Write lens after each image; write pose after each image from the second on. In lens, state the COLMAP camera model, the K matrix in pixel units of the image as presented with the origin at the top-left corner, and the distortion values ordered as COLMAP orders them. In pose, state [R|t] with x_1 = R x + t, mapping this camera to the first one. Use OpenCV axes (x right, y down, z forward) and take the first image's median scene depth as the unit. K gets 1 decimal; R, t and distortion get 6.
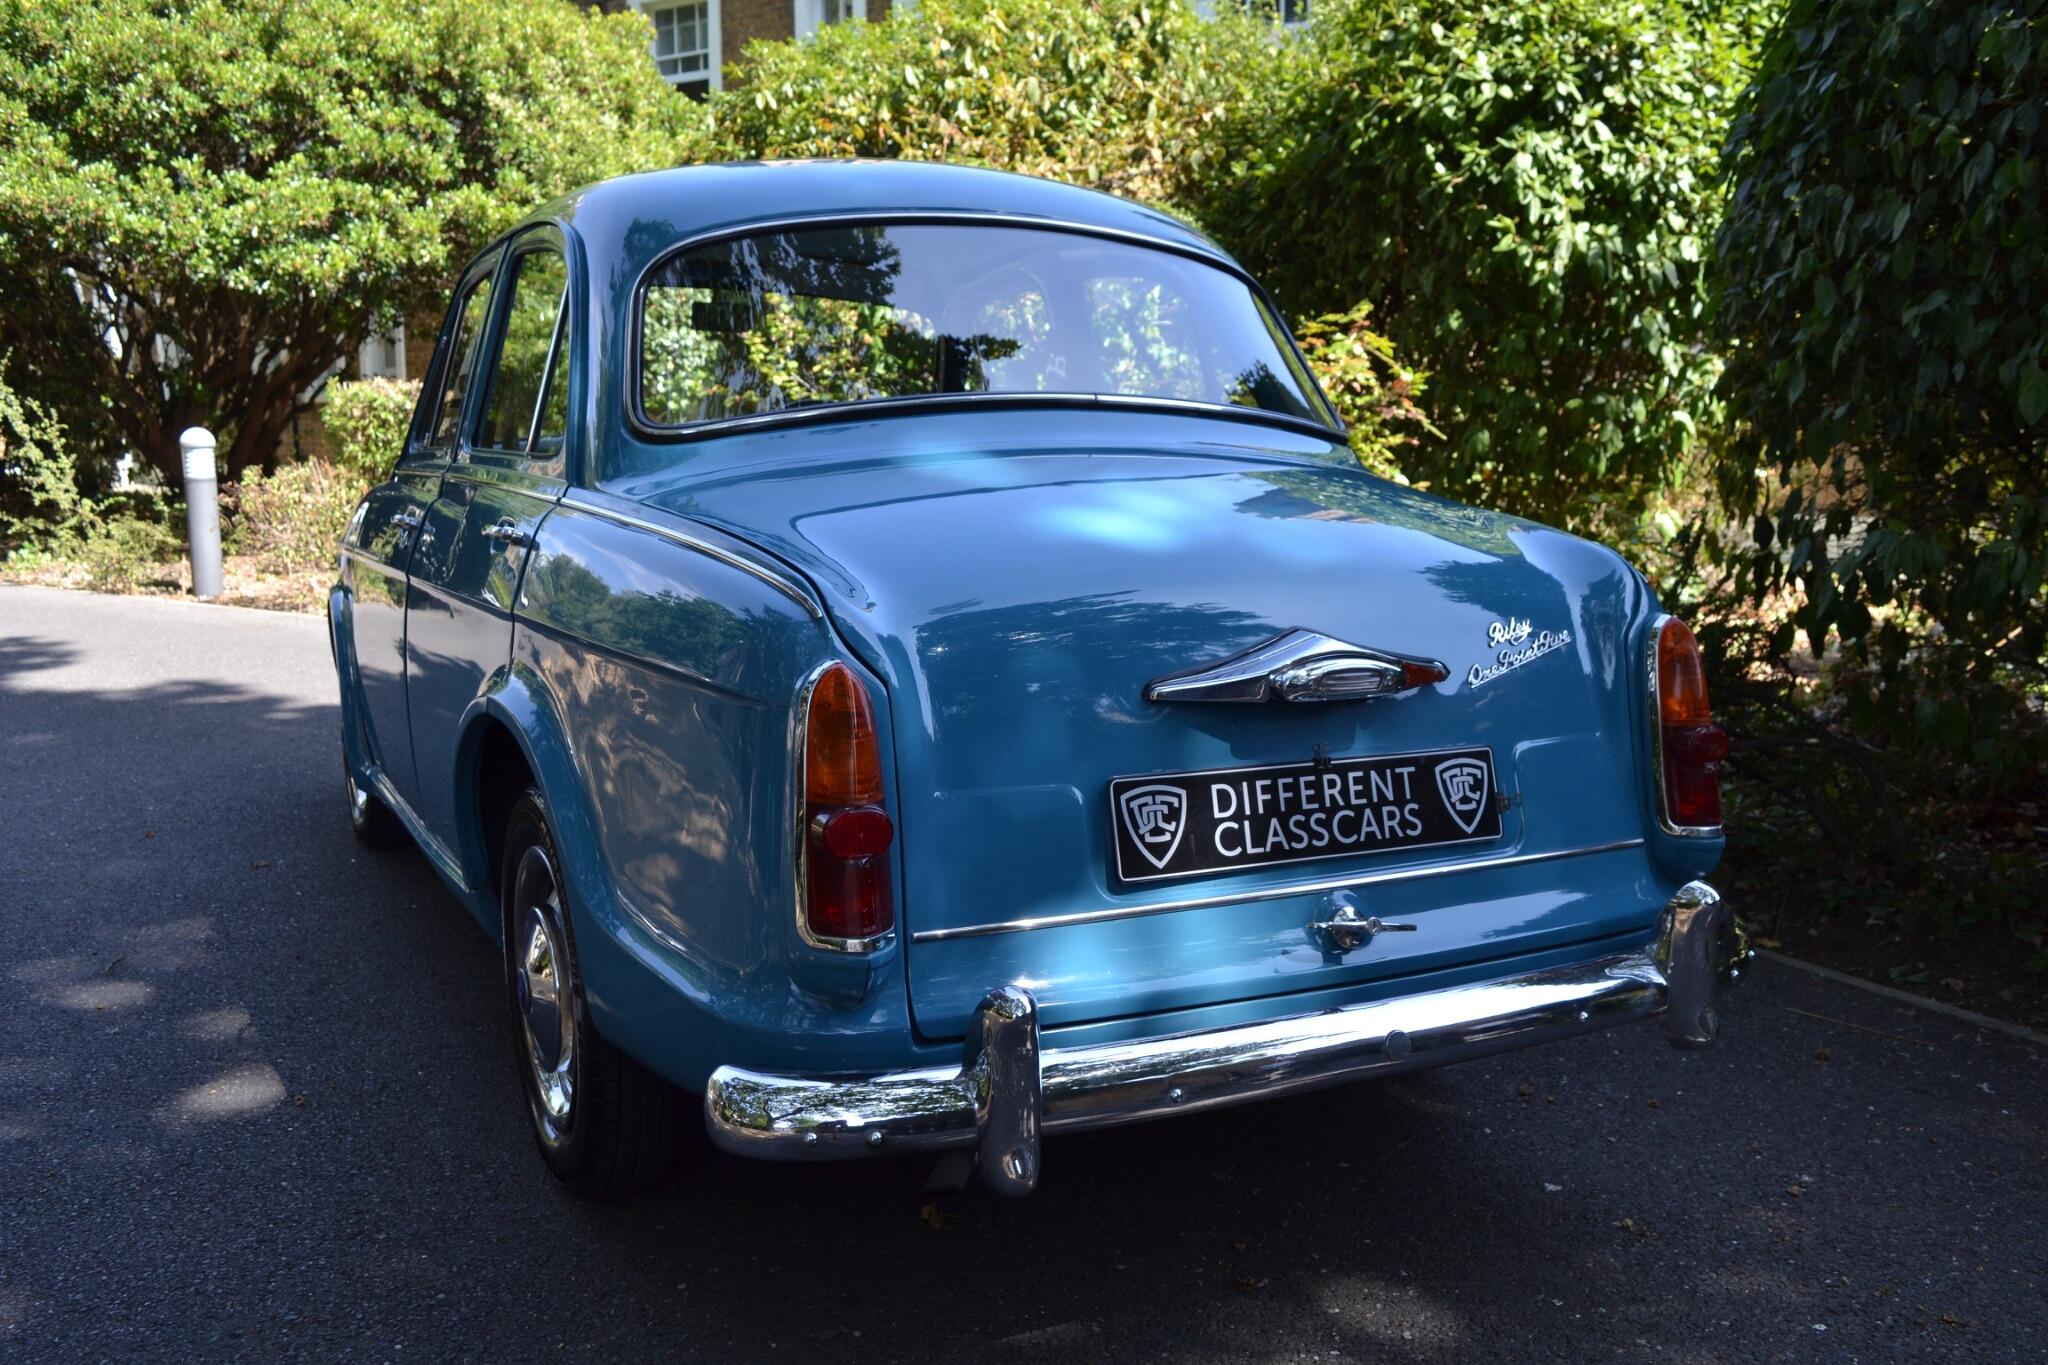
lens RADIAL K [[1784.6, 0, 1010.2], [0, 1784.6, 684.9], [0, 0, 1]] dist [-0.092473, 0.029381]
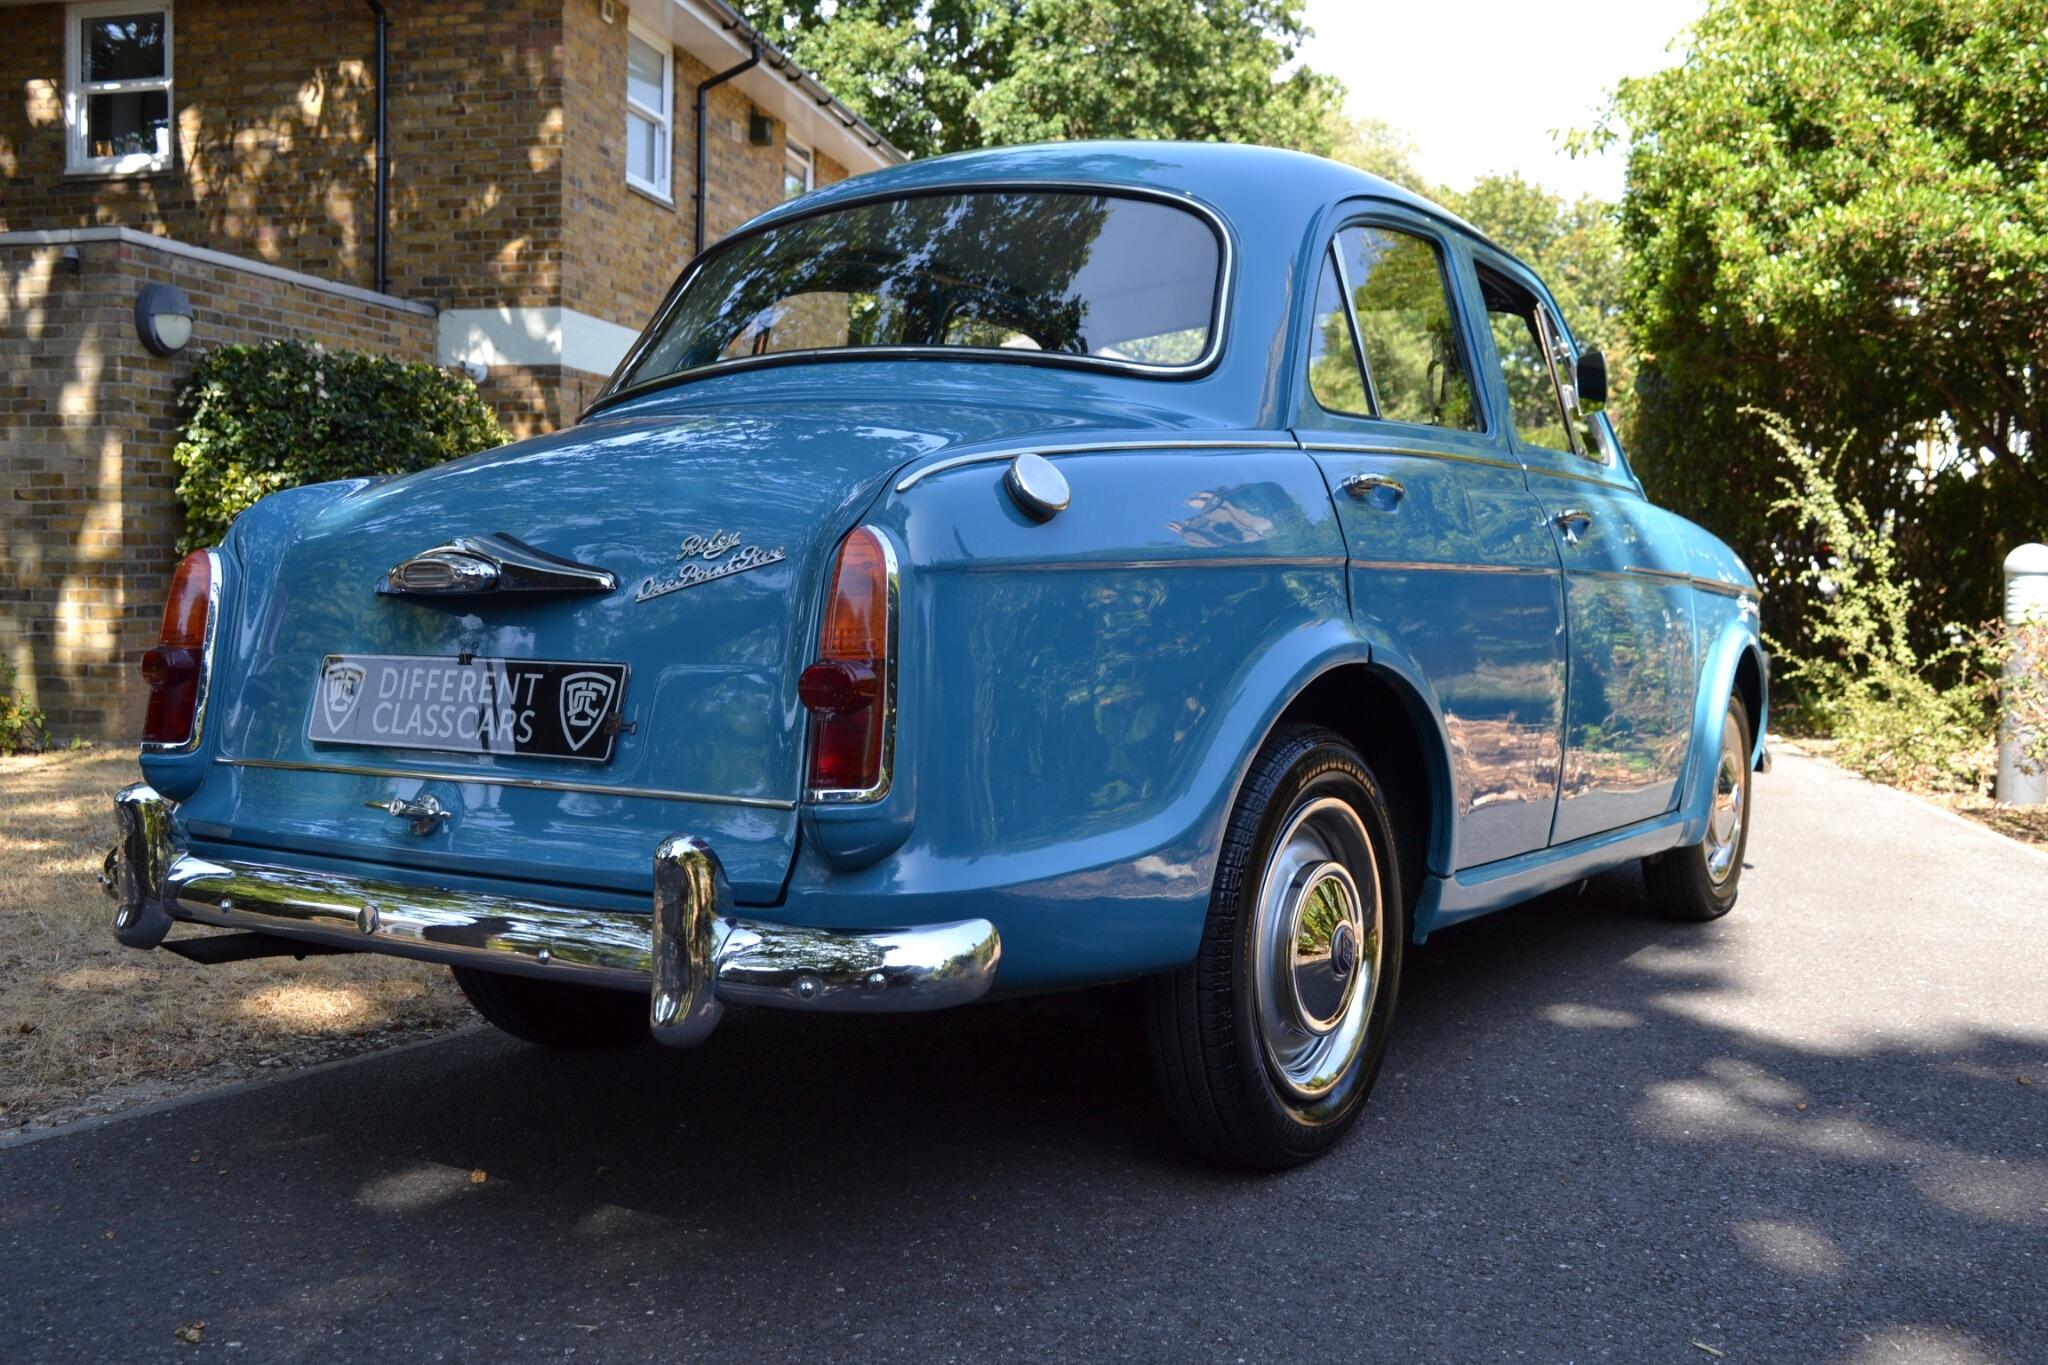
lens RADIAL K [[1949.3, 0, 1024.0], [0, 1949.3, 682.5], [0, 0, 1]] dist [-0.087421, 0.030988]
pose [[0.498574, 0.030491, -0.866311, 0.848889], [-0.115196, 0.992848, -0.031352, 0.035642], [0.859159, 0.115427, 0.498520, 0.465444]]
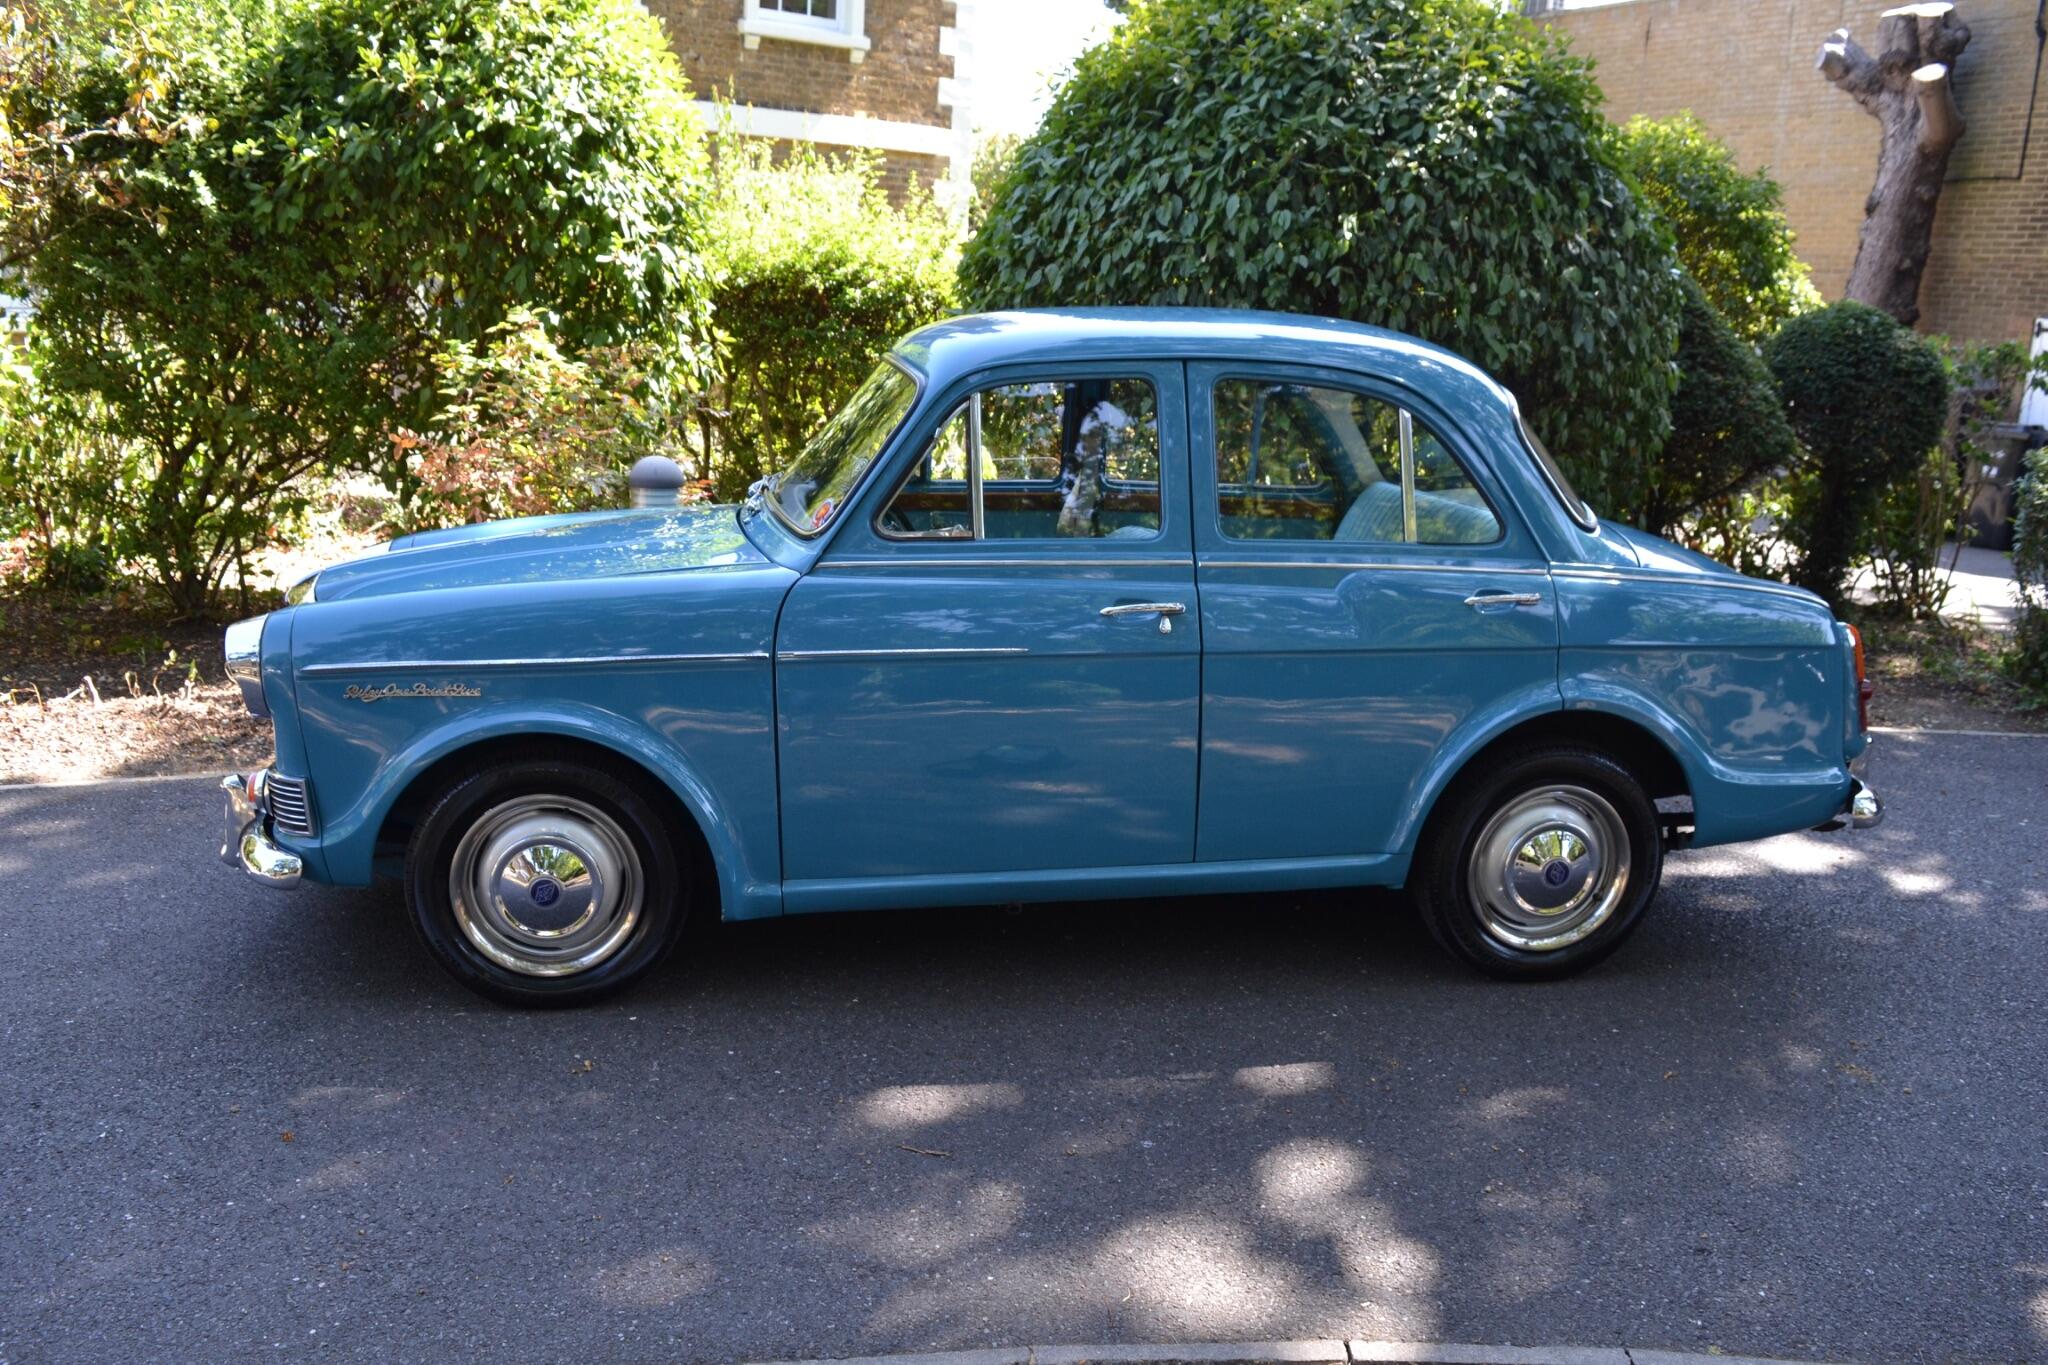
lens RADIAL K [[1625.6, 0, 1024.0], [0, 1625.6, 682.5], [0, 0, 1]] dist [-0.090492, 0.014756]
pose [[0.316428, -0.197922, 0.927739, -1.404828], [0.109738, 0.979063, 0.171442, -0.243953], [-0.942248, 0.047559, 0.331522, 0.763407]]
